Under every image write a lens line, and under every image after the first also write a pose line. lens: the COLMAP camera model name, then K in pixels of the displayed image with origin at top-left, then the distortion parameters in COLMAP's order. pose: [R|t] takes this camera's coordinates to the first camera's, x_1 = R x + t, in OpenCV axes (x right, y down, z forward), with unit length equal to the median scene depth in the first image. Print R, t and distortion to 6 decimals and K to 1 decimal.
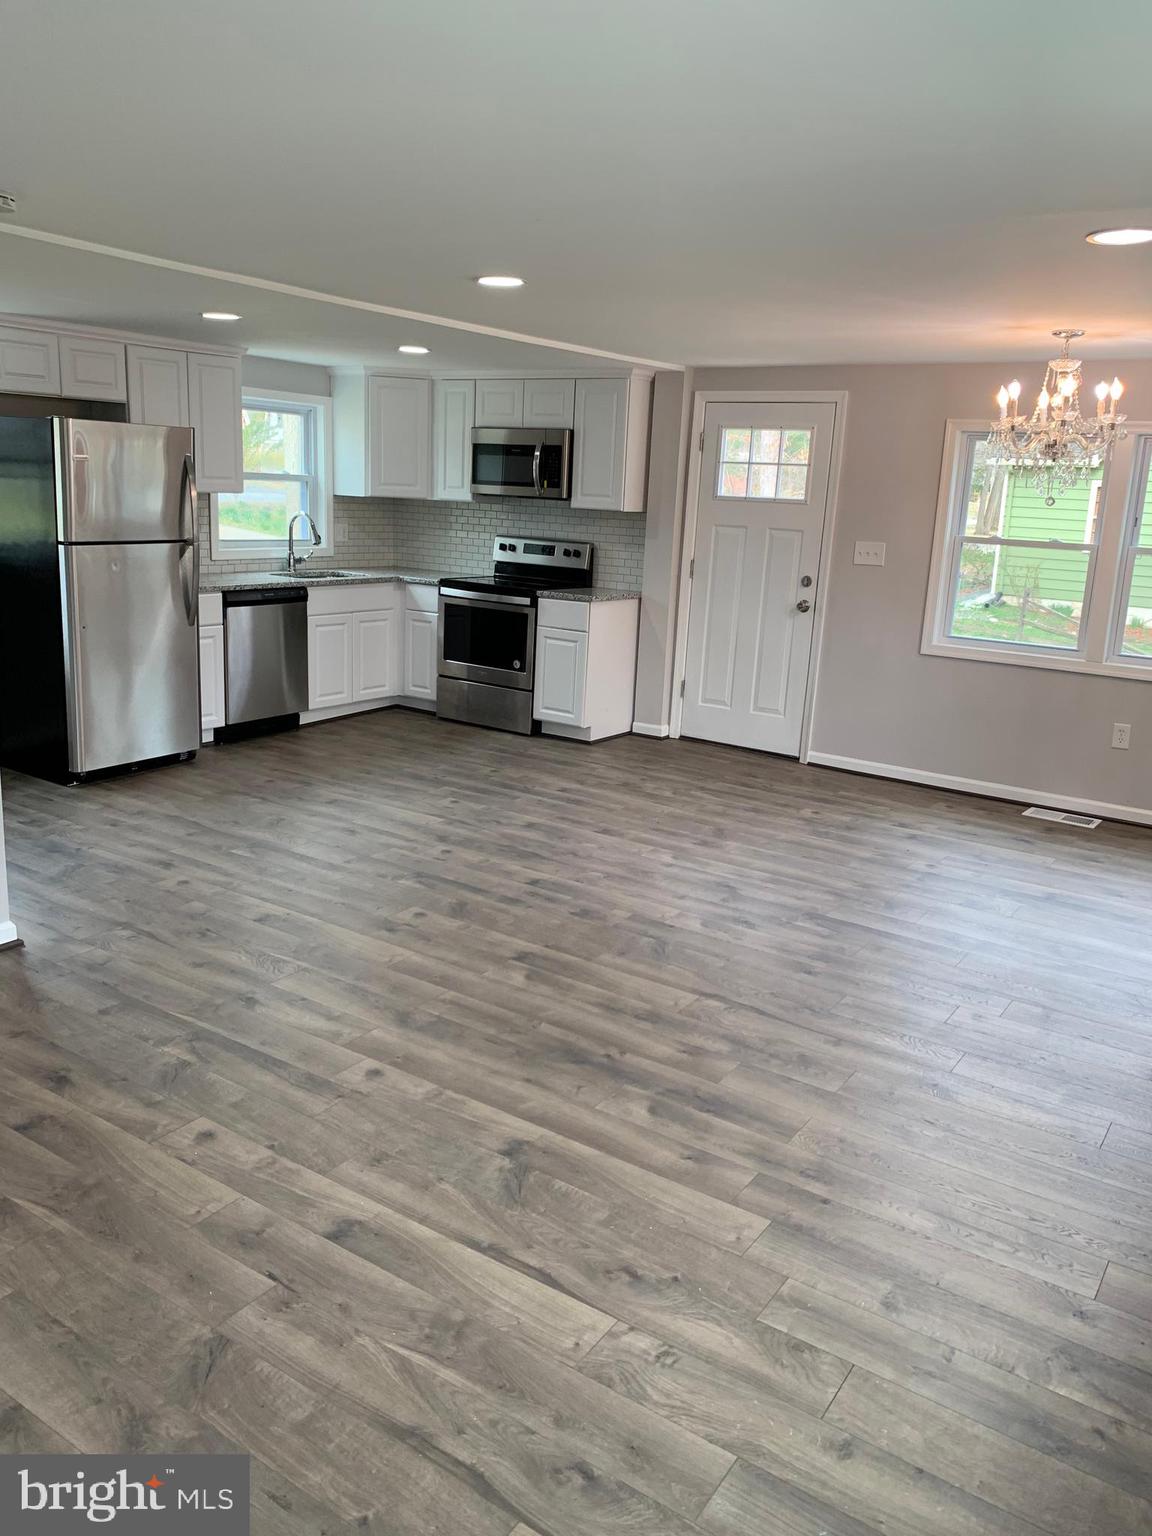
lens RADIAL K [[1175.3, 0, 586.7], [0, 1175.3, 749.9], [0, 0, 1]] dist [0.115461, -0.246252]
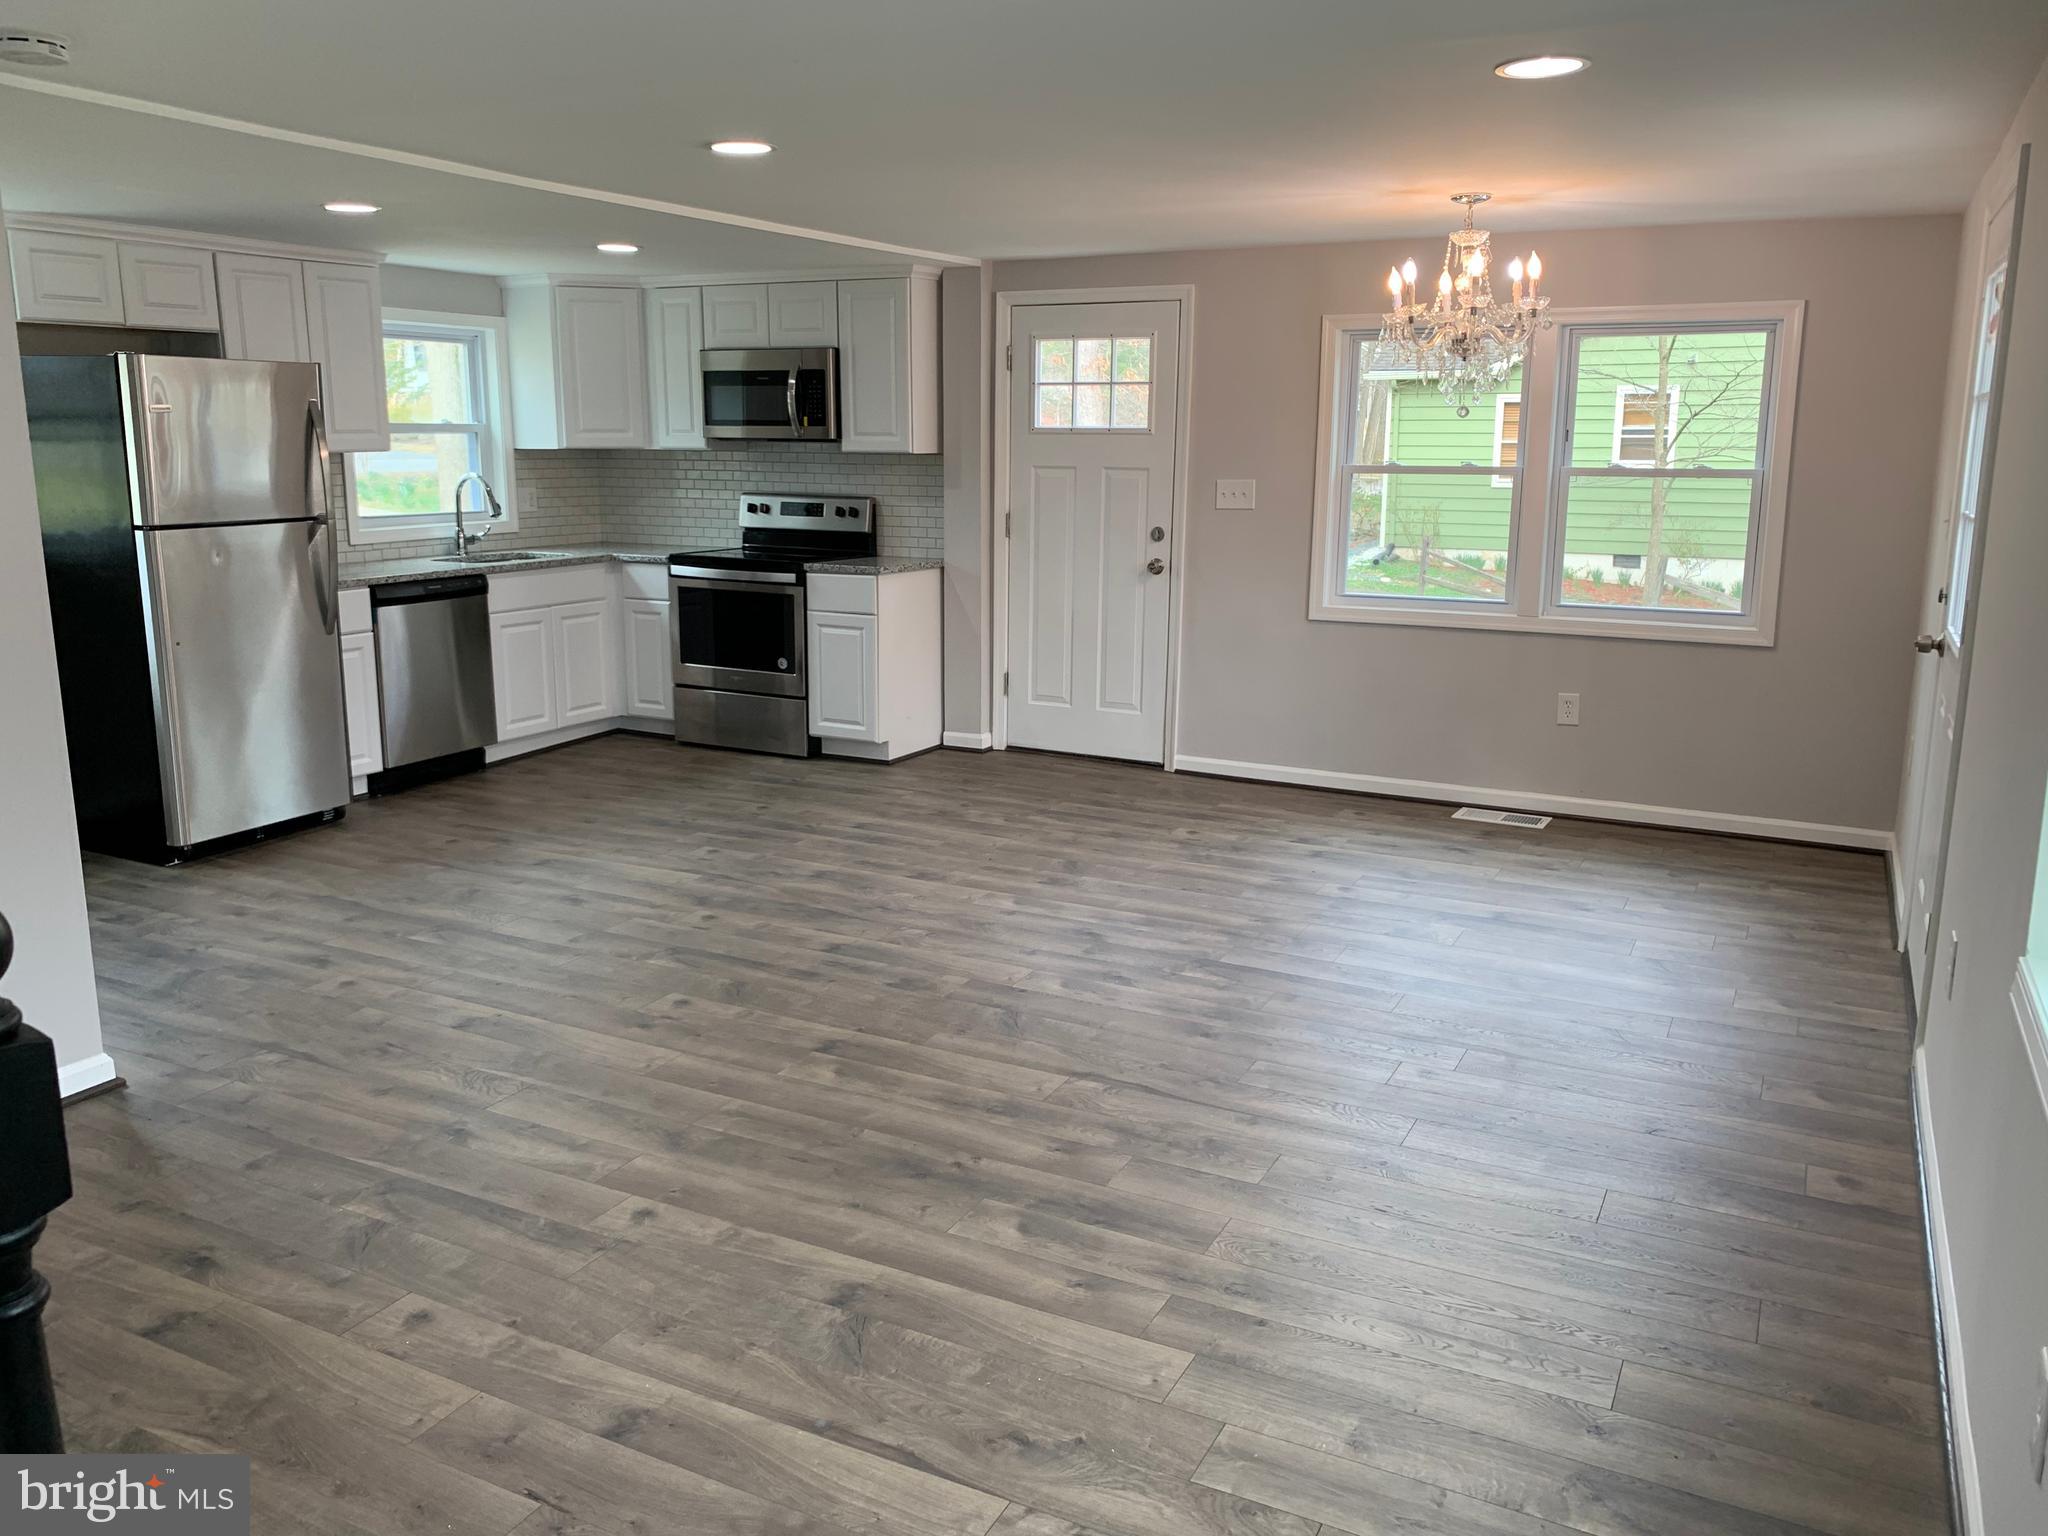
lens RADIAL K [[1567.0, 0, 1018.9], [0, 1567.0, 749.8], [0, 0, 1]] dist [0.115461, -0.246252]
pose [[0.993196, -0.063517, 0.097612, -0.013572], [0.065351, 0.997739, -0.015702, 0.008287], [-0.096394, 0.021975, 0.995101, -0.002721]]
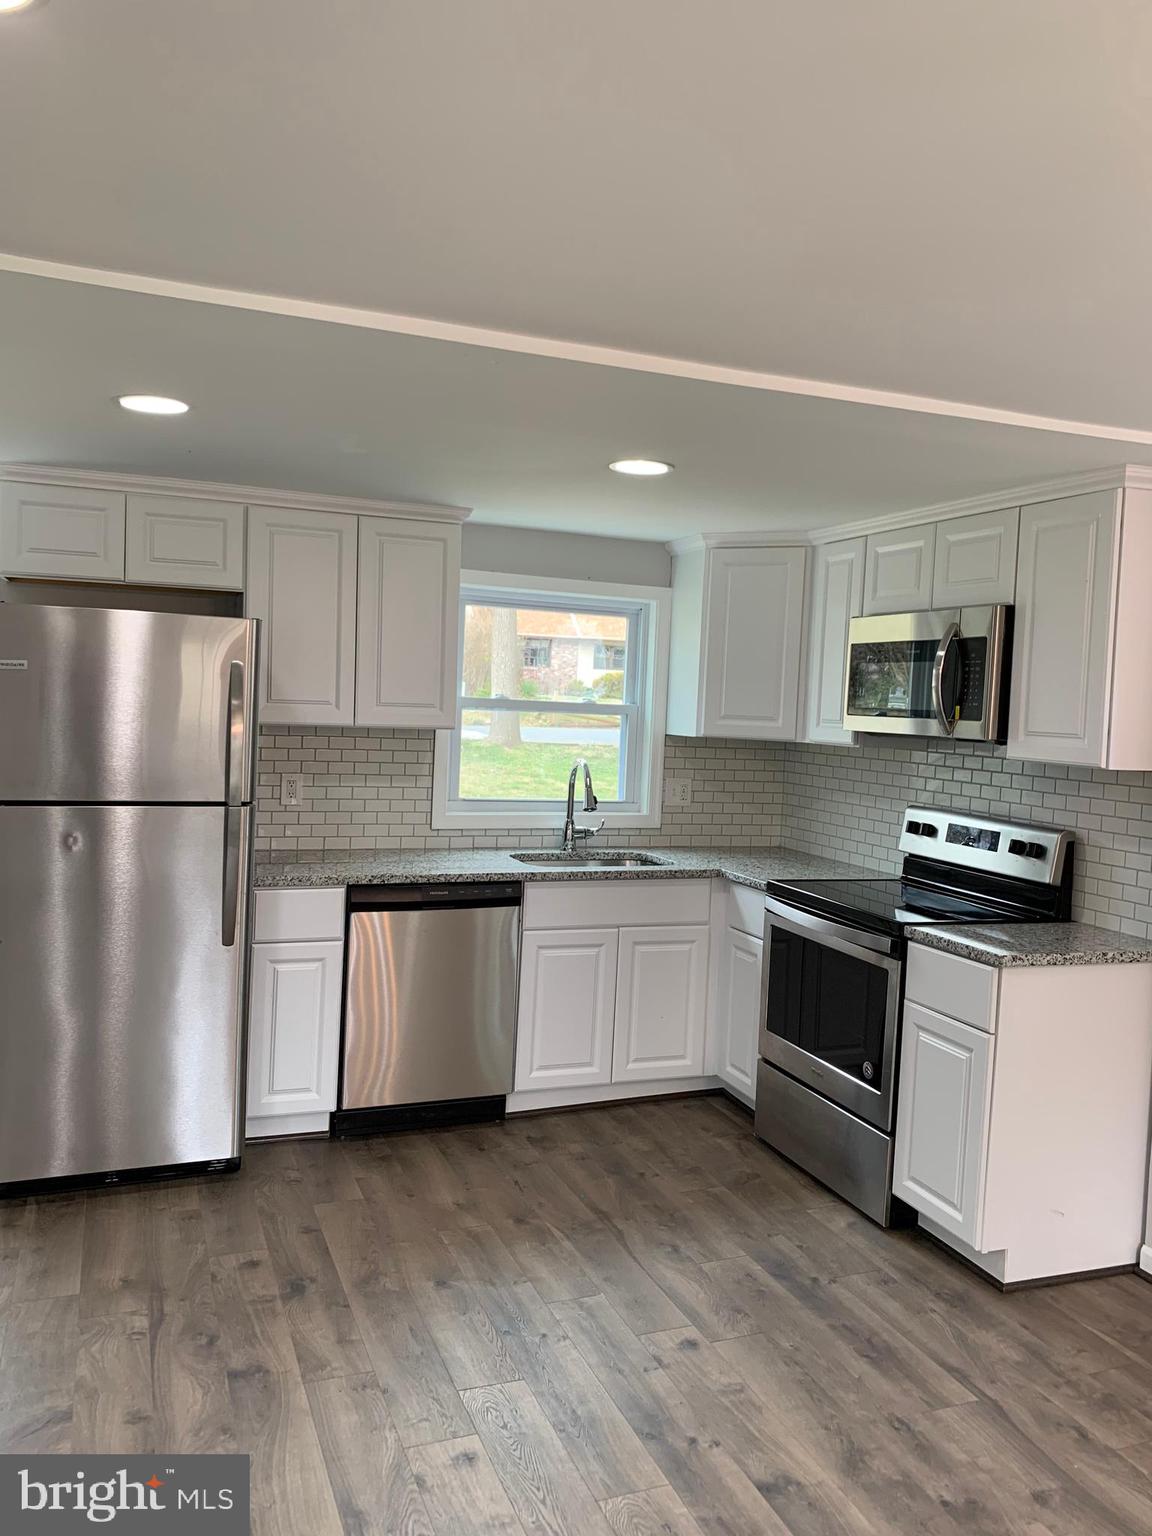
lens RADIAL K [[1182.1, 0, 575.9], [0, 1182.1, 740.8], [0, 0, 1]] dist [0.070159, -0.103221]
pose [[0.820340, 0.009128, -0.571803, 0.143915], [-0.130446, 0.976500, -0.171557, -0.124348], [0.556800, 0.215324, 0.802253, 0.597857]]
